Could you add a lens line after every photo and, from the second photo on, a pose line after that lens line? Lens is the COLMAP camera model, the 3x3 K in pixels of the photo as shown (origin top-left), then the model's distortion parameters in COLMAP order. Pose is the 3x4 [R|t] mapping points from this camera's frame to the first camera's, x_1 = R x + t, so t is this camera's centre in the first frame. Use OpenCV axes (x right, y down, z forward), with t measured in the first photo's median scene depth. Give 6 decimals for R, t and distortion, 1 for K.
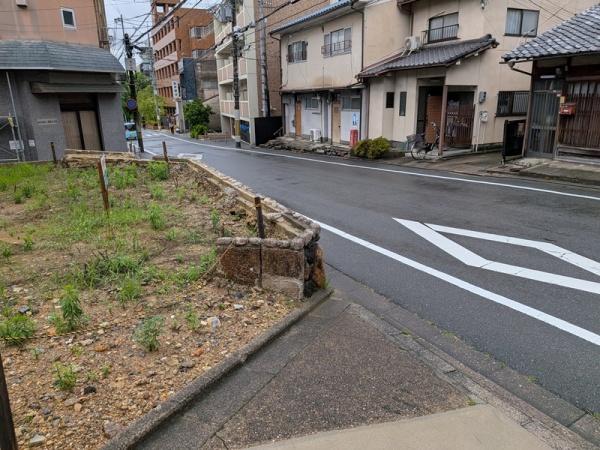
lens RADIAL K [[437.0, 0, 298.3], [0, 437.0, 229.0], [0, 0, 1]] dist [0.018002, -0.033465]
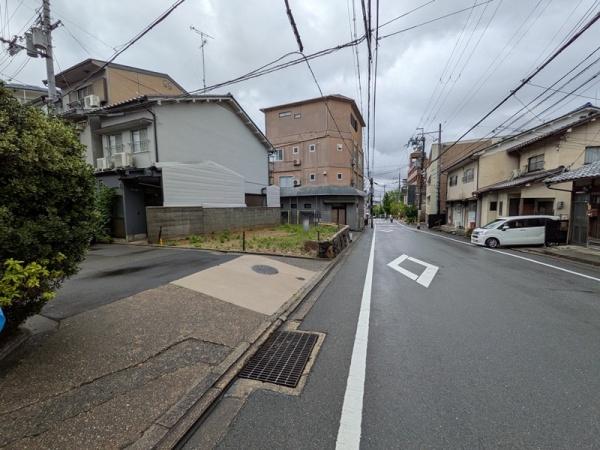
lens RADIAL K [[236.5, 0, 297.5], [0, 236.5, 223.4], [0, 0, 1]] dist [0.011343, -0.002152]
pose [[0.712423, 0.059798, -0.699198, 0.312985], [-0.201681, 0.971775, -0.122386, 0.037366], [0.672144, 0.228206, 0.704375, -0.147219]]
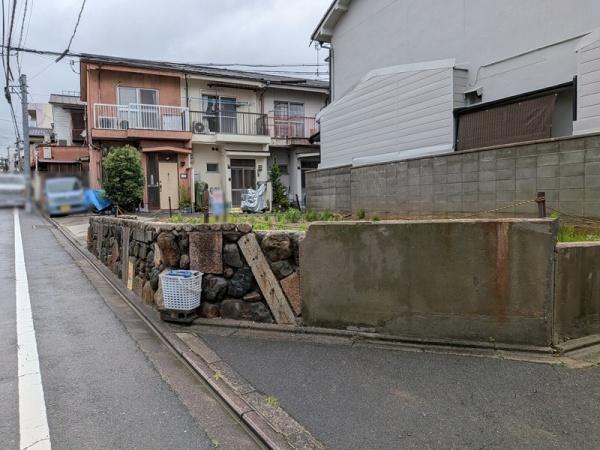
lens RADIAL K [[431.1, 0, 290.9], [0, 431.1, 227.3], [0, 0, 1]] dist [0.059087, -0.090011]
pose [[-0.991842, 0.045553, -0.119059, -0.086474], [0.001654, 0.938492, 0.345297, -0.145831], [0.127465, 0.342283, -0.930911, 0.643688]]
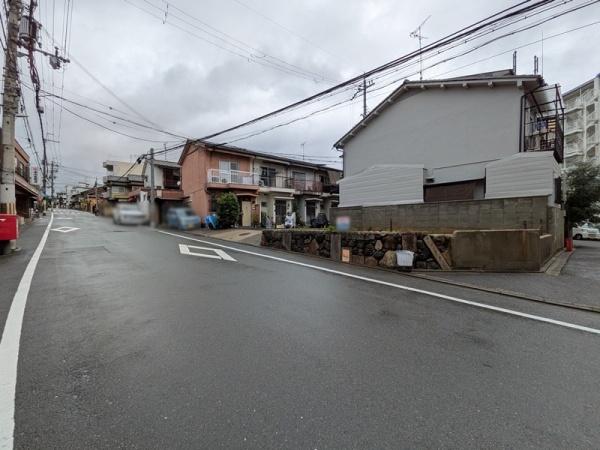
lens RADIAL K [[236.5, 0, 299.7], [0, 236.5, 224.5], [0, 0, 1]] dist [0.011343, -0.002152]
pose [[-0.934284, 0.037965, -0.354502, 0.179248], [-0.071864, 0.953853, 0.291549, -0.161105], [0.349211, 0.297866, -0.888441, 0.654400]]
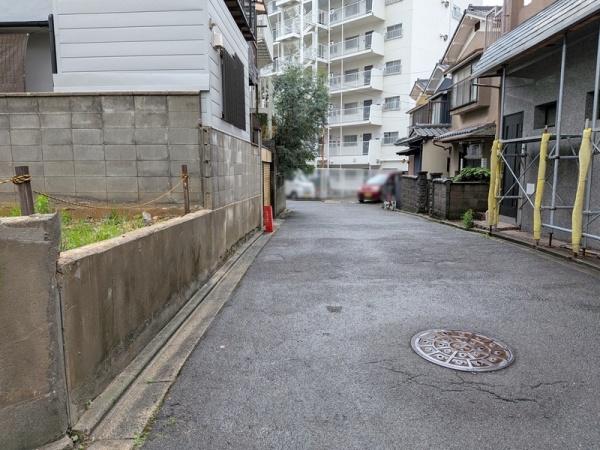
lens RADIAL K [[431.1, 0, 290.7], [0, 431.1, 227.2], [0, 0, 1]] dist [0.059087, -0.090011]
pose [[-0.364930, 0.150735, -0.918752, -0.142000], [-0.256068, 0.932500, 0.254702, -0.124677], [0.895129, 0.328212, -0.301699, 0.571597]]
